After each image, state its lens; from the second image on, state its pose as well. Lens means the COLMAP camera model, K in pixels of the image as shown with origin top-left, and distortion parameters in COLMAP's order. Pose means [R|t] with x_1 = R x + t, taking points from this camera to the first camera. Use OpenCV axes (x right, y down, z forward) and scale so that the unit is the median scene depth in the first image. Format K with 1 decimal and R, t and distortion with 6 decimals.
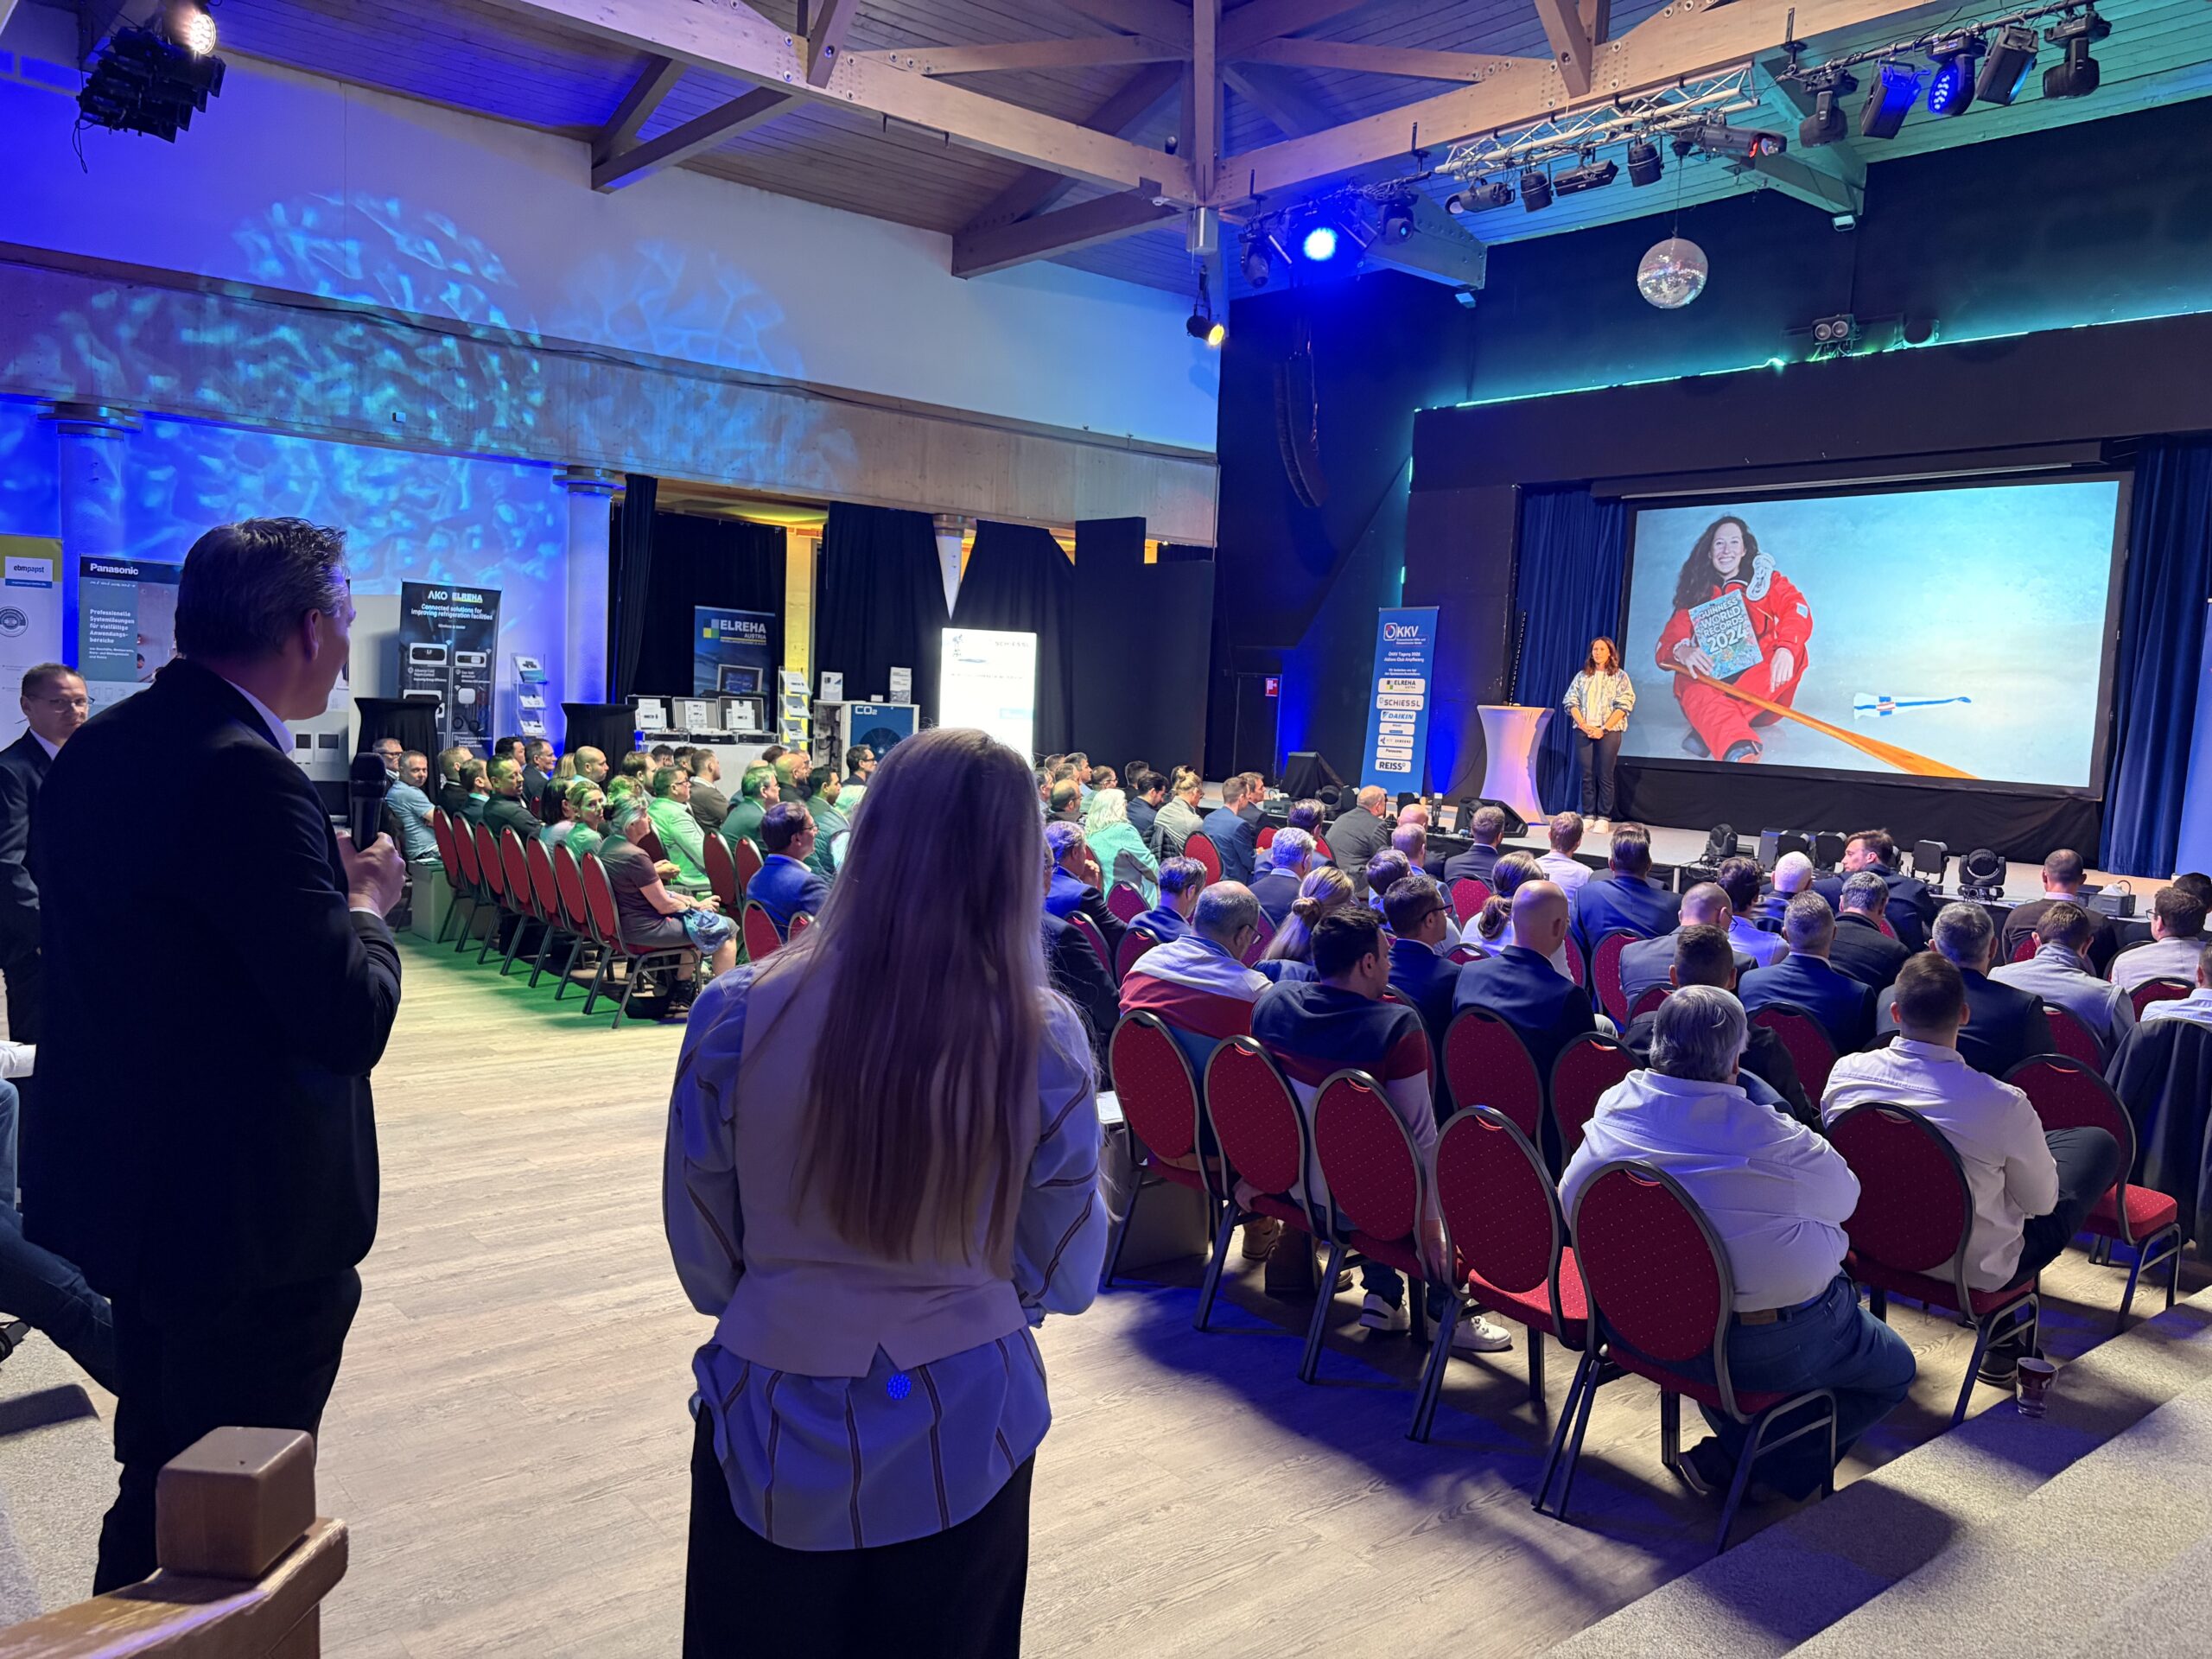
lens RADIAL K [[1746.4, 0, 1106.0], [0, 1746.4, 829.5], [0, 0, 1]] dist [0.067882, -0.005750]
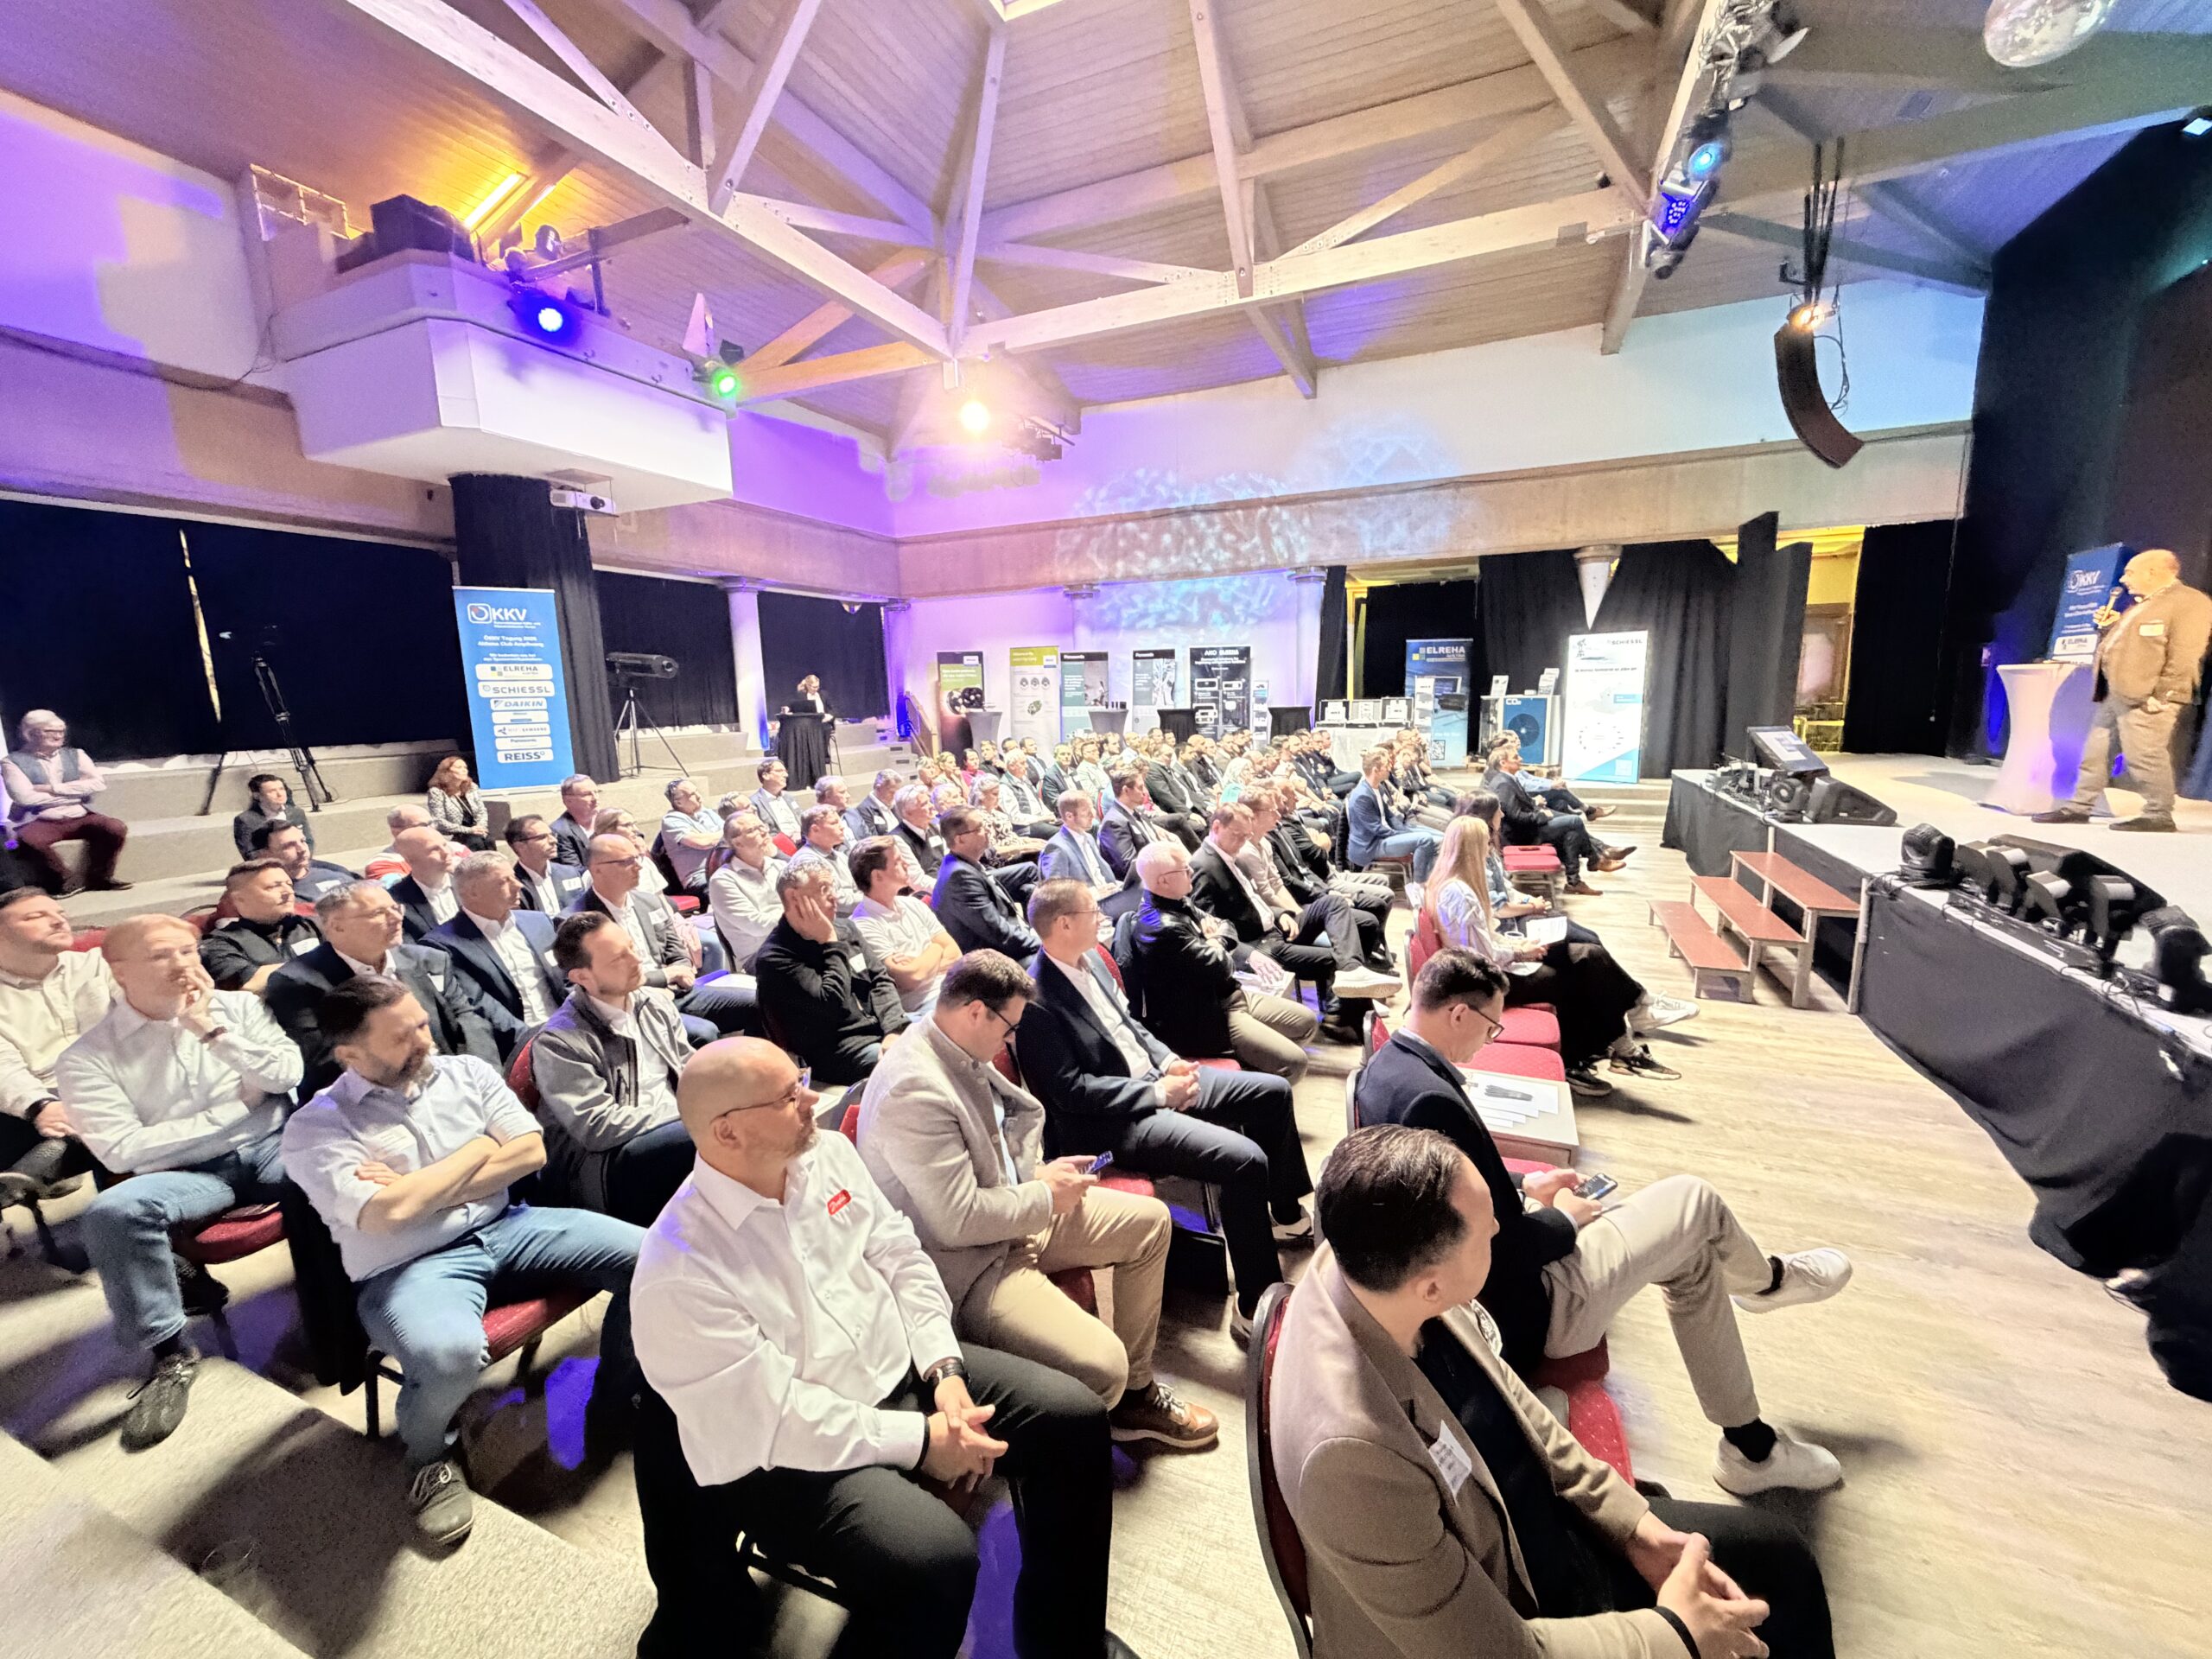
lens RADIAL K [[897.8, 0, 1106.0], [0, 897.8, 829.5], [0, 0, 1]] dist [0.000043, -0.000048]
pose [[0.437531, 0.079101, -0.895717, 0.405634], [-0.029699, 0.996851, 0.073525, -0.009947], [0.898713, -0.005568, 0.438502, 0.426699]]
